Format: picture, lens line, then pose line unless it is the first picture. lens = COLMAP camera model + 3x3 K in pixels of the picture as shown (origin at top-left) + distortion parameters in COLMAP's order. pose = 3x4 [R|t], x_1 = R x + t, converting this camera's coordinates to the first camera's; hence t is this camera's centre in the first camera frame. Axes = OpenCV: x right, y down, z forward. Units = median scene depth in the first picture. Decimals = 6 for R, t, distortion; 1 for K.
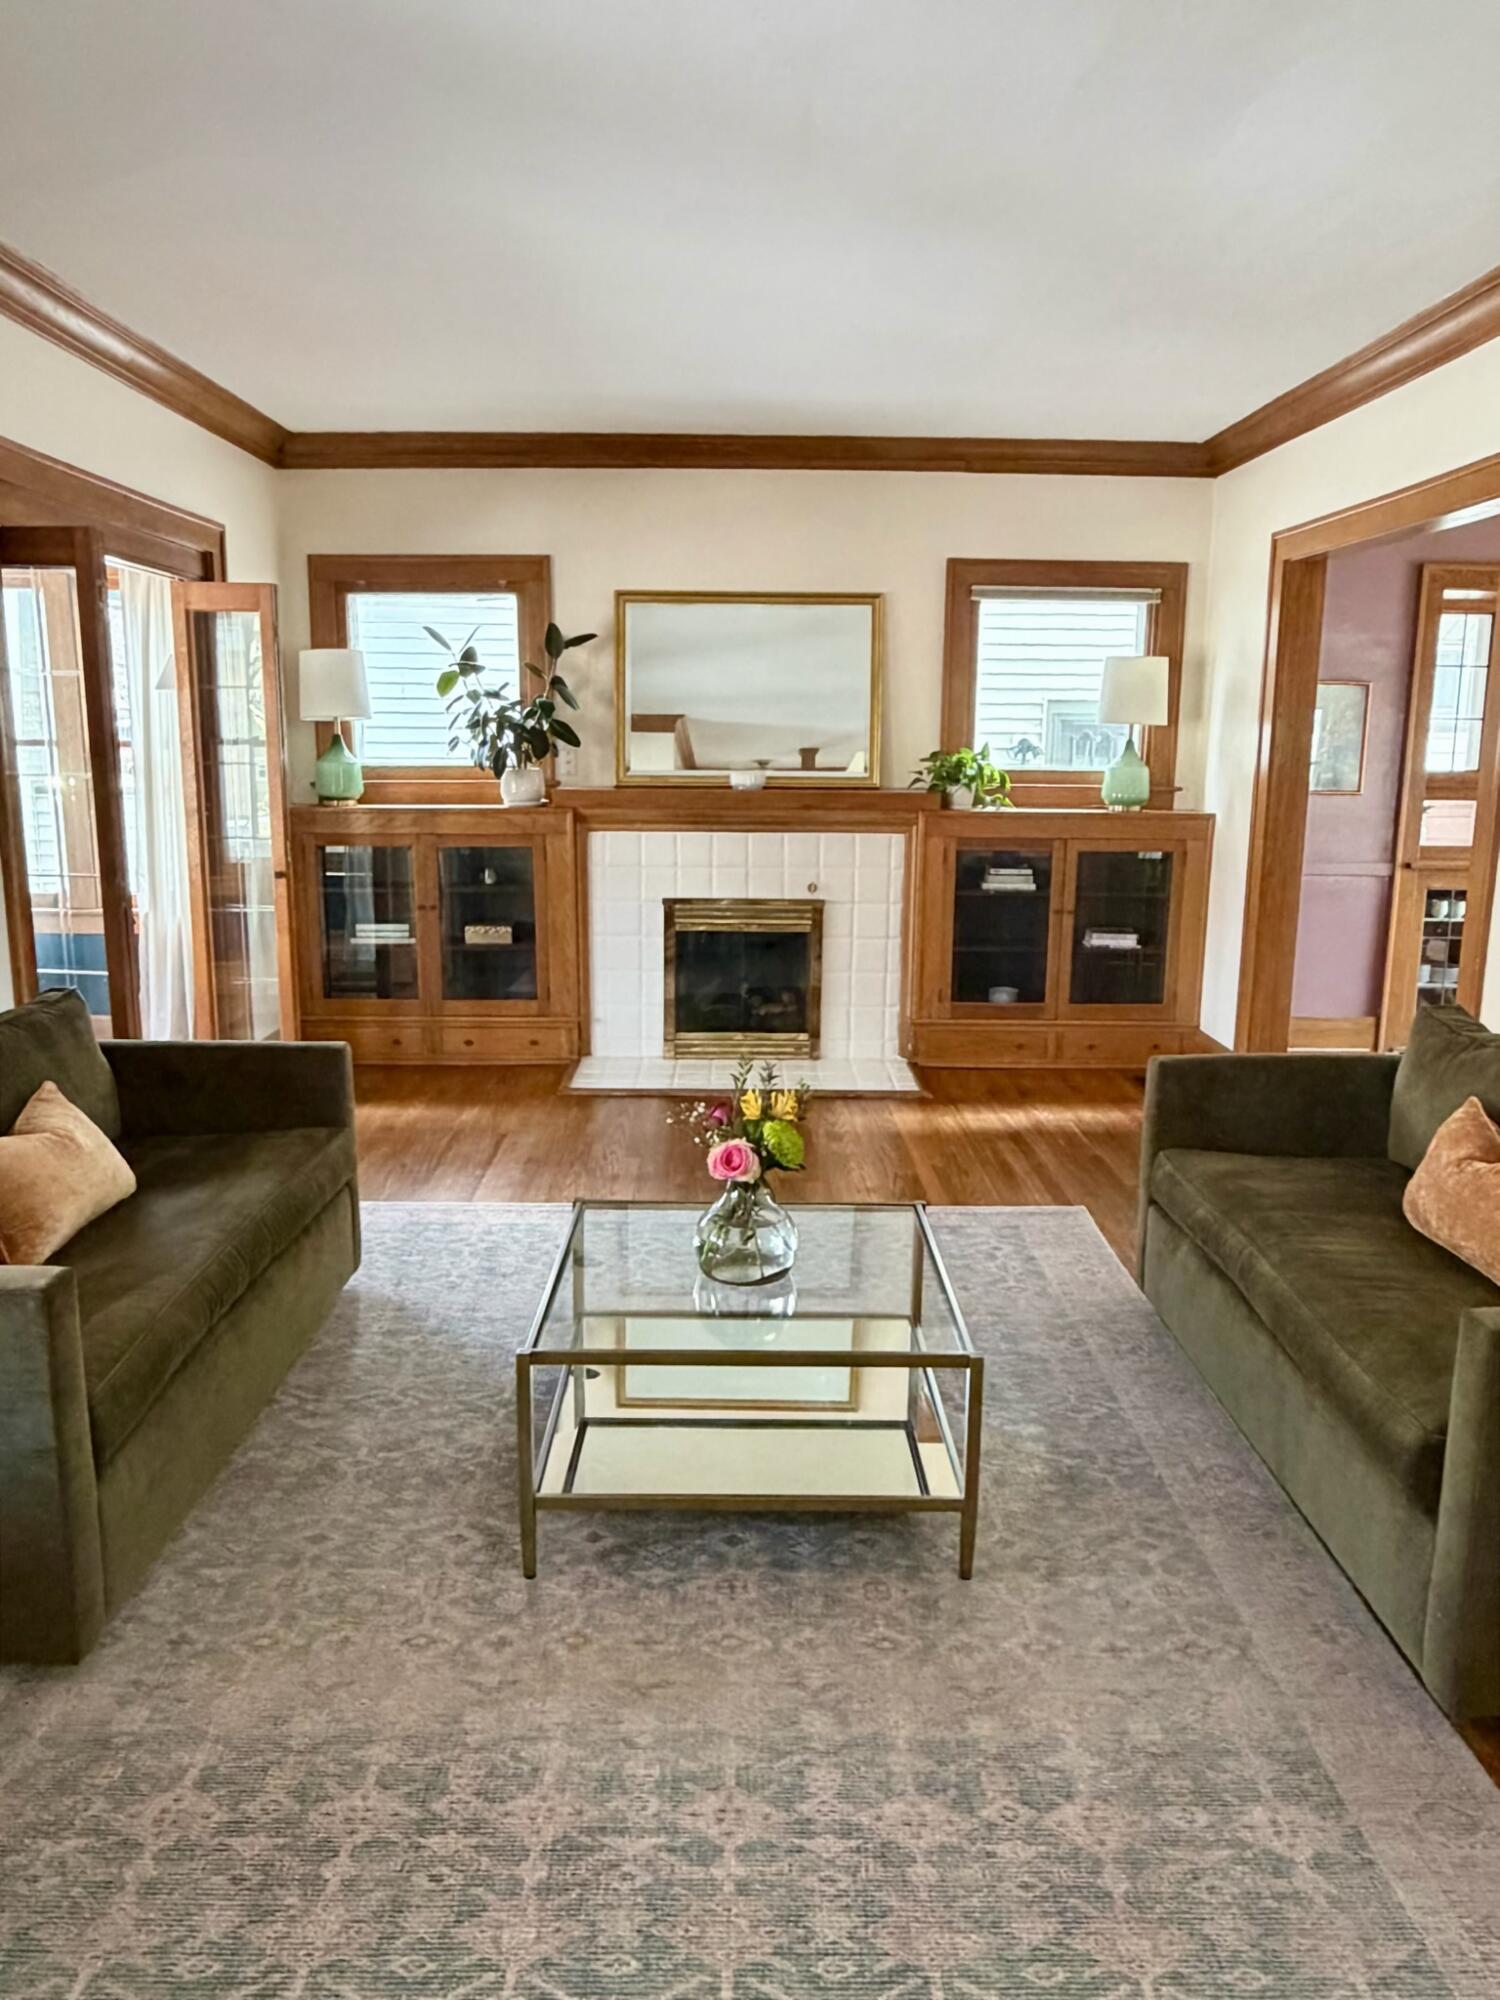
lens RADIAL K [[1397.3, 0, 765.8], [0, 1397.3, 962.7], [0, 0, 1]] dist [0.025205, -0.031660]
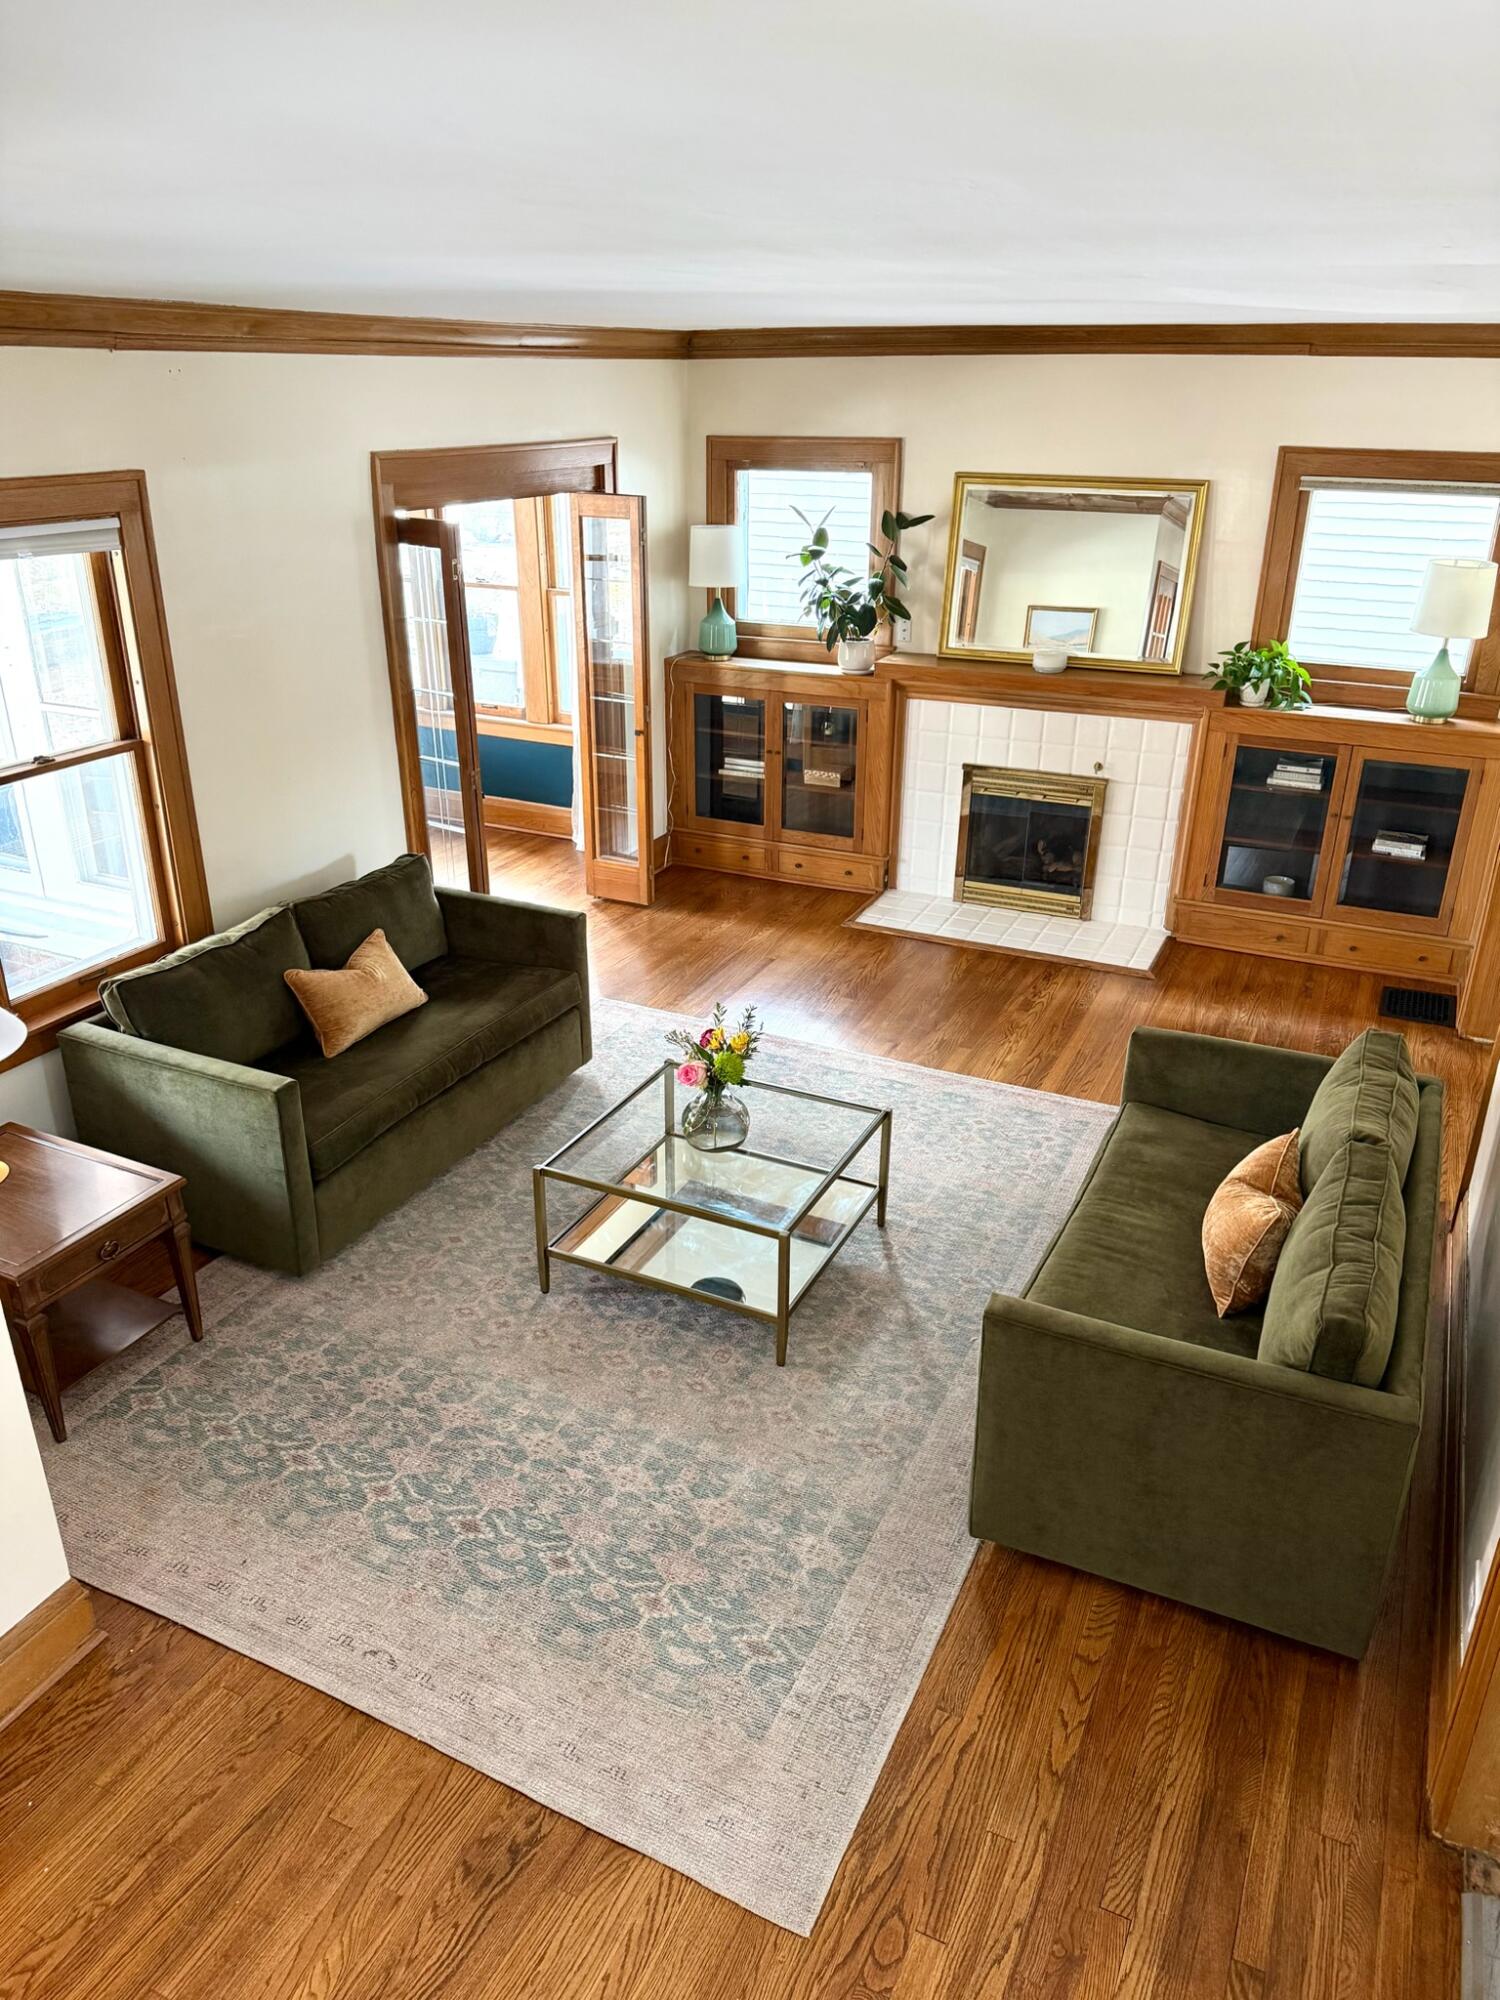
lens RADIAL K [[1397.3, 0, 742.5], [0, 1397.3, 1001.4], [0, 0, 1]] dist [0.025205, -0.031660]
pose [[0.896662, 0.173534, -0.407289, 0.262910], [-0.071890, 0.964838, 0.252821, -0.134431], [0.436841, -0.197415, 0.877609, -0.118429]]
